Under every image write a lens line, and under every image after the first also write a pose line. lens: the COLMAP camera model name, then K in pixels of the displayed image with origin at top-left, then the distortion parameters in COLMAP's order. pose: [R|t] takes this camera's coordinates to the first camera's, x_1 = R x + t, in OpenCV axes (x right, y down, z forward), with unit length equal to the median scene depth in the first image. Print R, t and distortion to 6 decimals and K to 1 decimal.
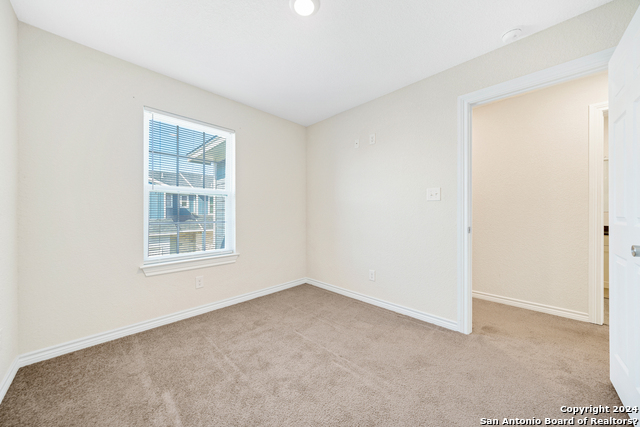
lens RADIAL K [[220.2, 0, 316.3], [0, 220.2, 211.8], [0, 0, 1]] dist [-0.005389, -0.000027]
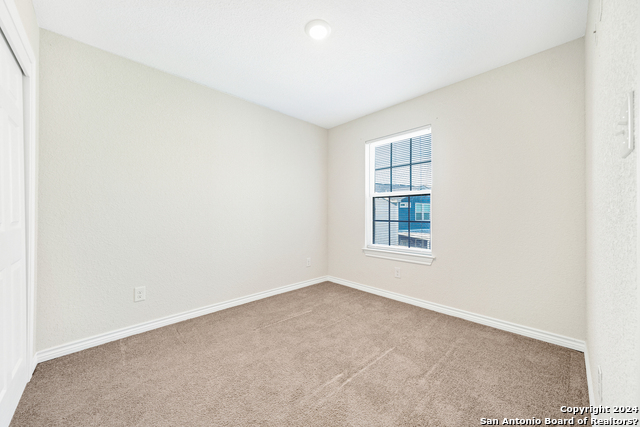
lens RADIAL K [[233.6, 0, 320.0], [0, 233.6, 213.5], [0, 0, 1]] dist [-0.000812, -0.000048]
pose [[-0.002886, 0.000188, -0.999996, 0.778512], [0.014240, 0.999899, 0.000147, 0.001176], [0.999894, -0.014239, -0.002889, 0.664708]]
